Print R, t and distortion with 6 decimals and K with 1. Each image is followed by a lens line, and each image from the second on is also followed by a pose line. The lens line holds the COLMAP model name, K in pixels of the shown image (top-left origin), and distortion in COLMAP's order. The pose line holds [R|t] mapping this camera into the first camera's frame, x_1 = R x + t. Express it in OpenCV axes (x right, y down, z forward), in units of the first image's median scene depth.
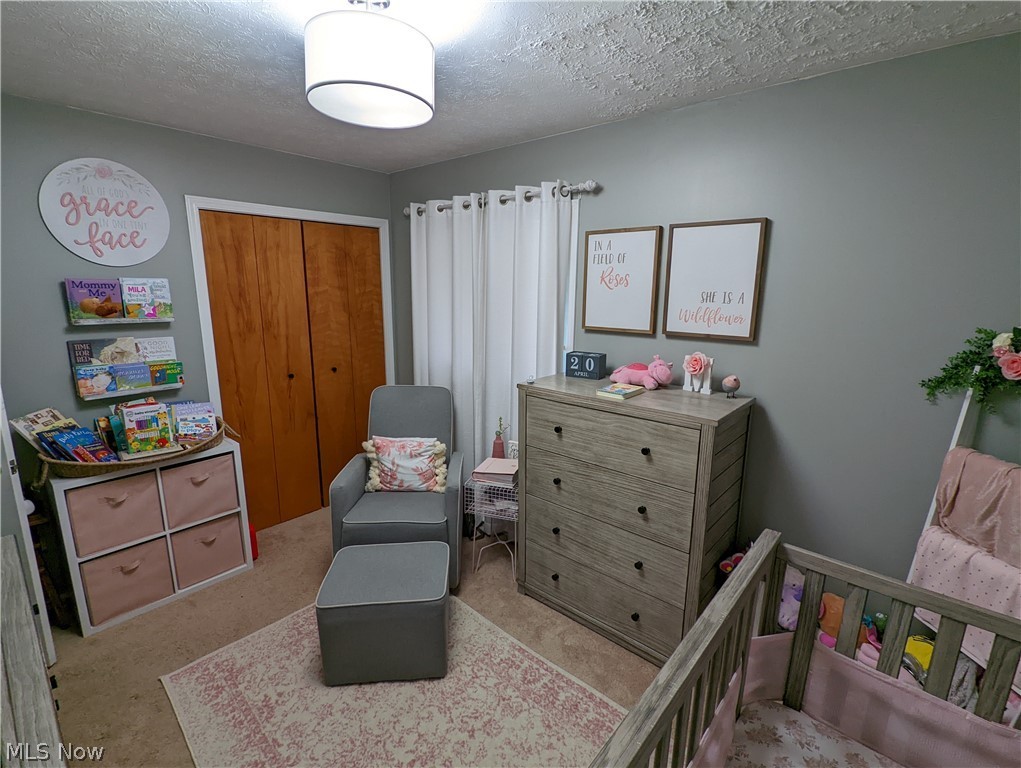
lens RADIAL K [[484.8, 0, 507.4], [0, 484.8, 383.1], [0, 0, 1]] dist [-0.001718, -0.000368]
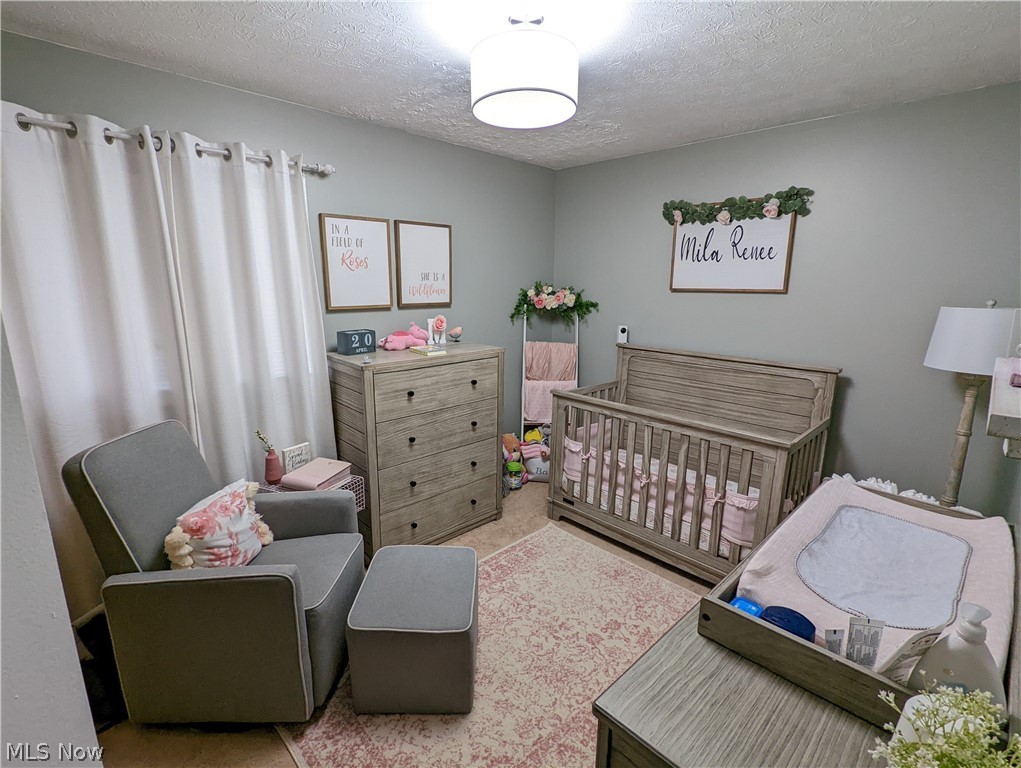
lens RADIAL K [[484.8, 0, 507.4], [0, 484.8, 383.1], [0, 0, 1]] dist [-0.001718, -0.000368]
pose [[0.078524, -0.217100, 0.972986, -0.985018], [0.193501, 0.960757, 0.198755, -0.111176], [-0.977953, 0.172667, 0.117451, 0.641324]]
